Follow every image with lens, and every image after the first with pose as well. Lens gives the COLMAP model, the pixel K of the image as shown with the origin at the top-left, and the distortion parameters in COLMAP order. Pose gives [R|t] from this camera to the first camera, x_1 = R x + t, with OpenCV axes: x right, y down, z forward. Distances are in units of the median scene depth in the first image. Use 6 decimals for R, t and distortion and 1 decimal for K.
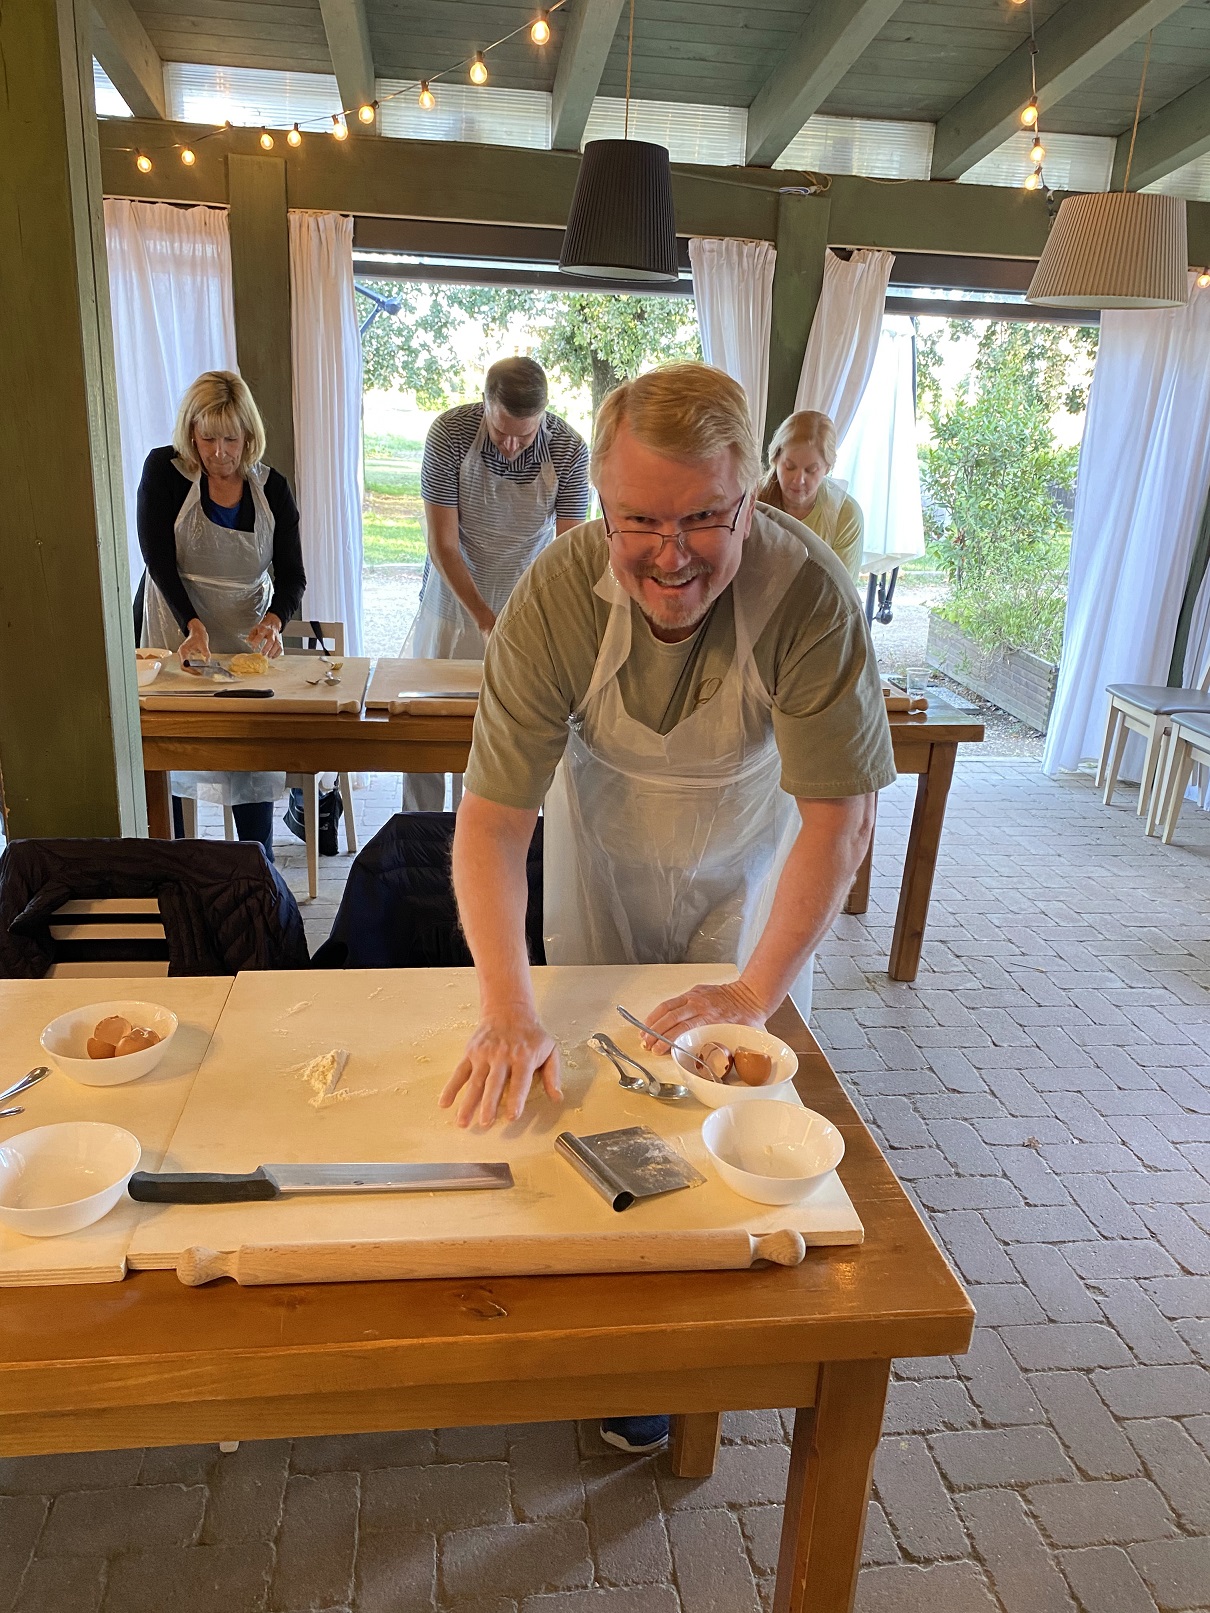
lens RADIAL K [[1301.2, 0, 605.0], [0, 1301.2, 806.5], [0, 0, 1]] dist [-0.001346, 0.014514]
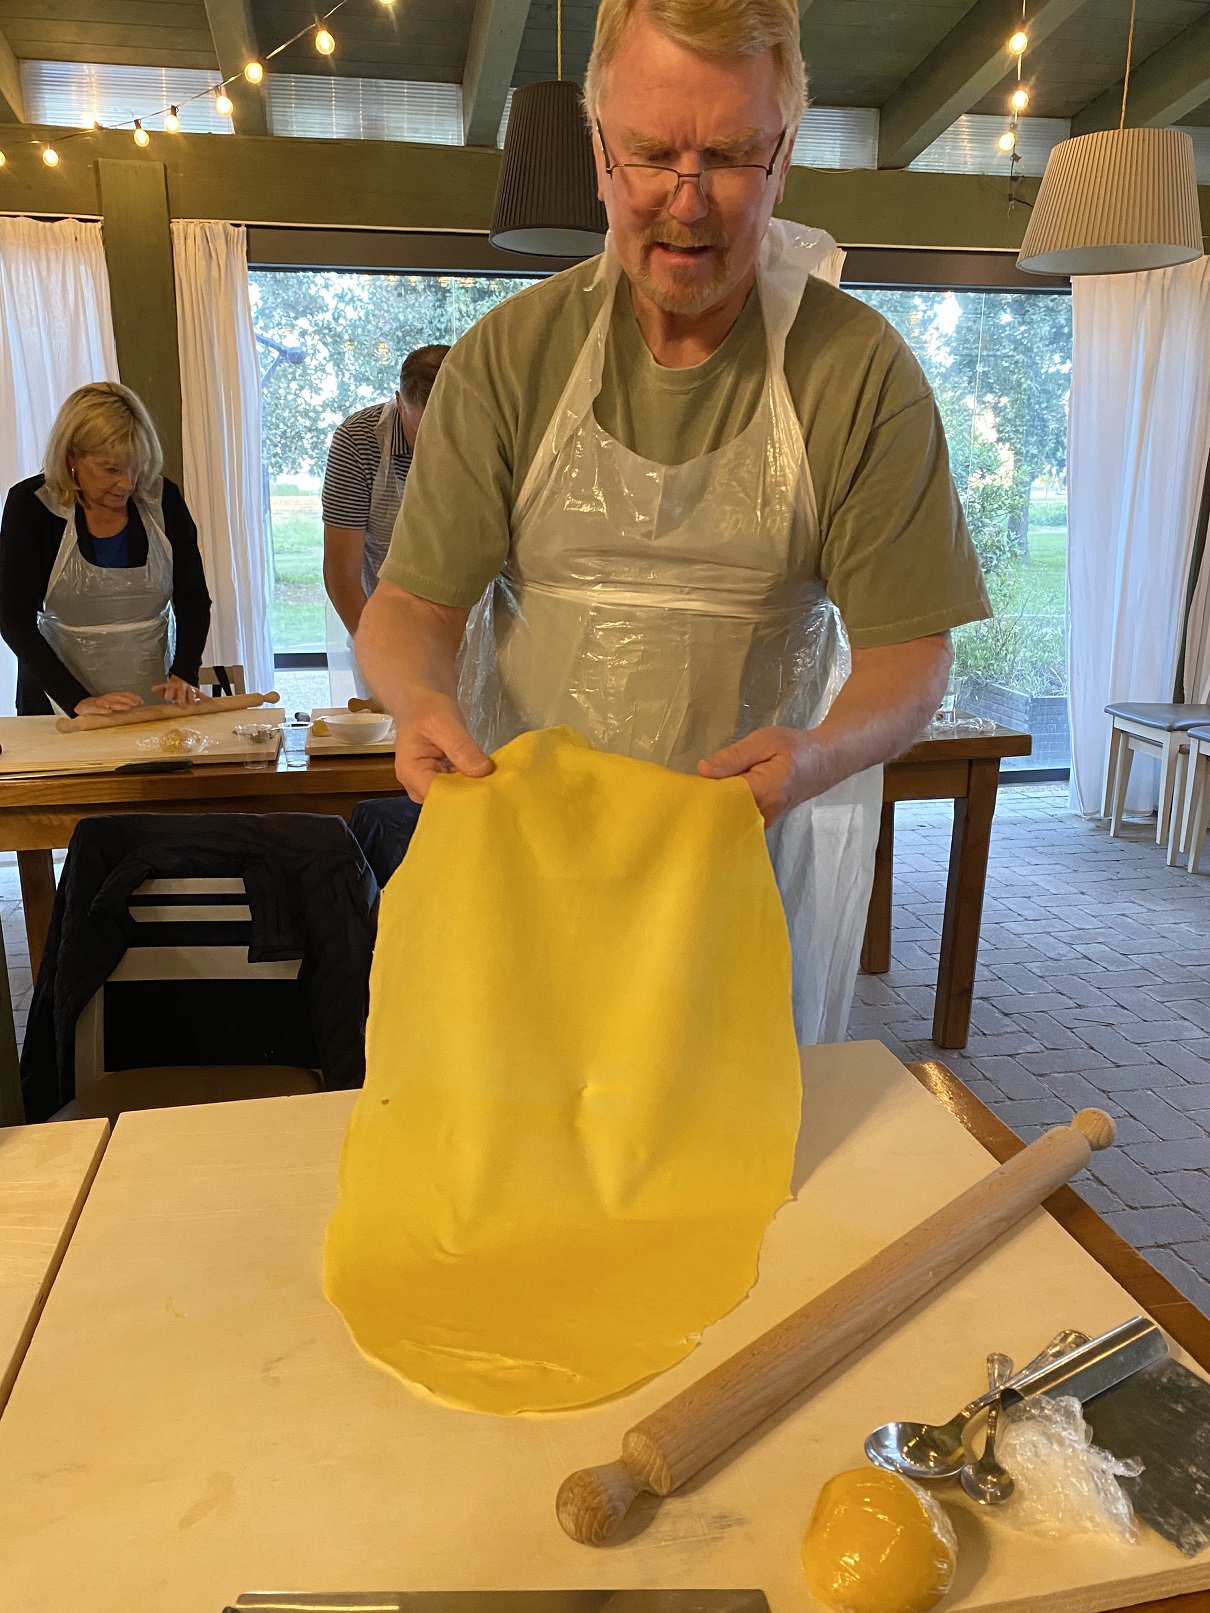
lens RADIAL K [[1352.7, 0, 605.0], [0, 1352.7, 806.5], [0, 0, 1]] dist [0.006880, -0.013670]
pose [[0.996811, -0.066105, 0.044705, -0.017820], [0.068579, 0.996056, -0.056296, 0.009594], [-0.040807, 0.059182, 0.997413, 0.099324]]
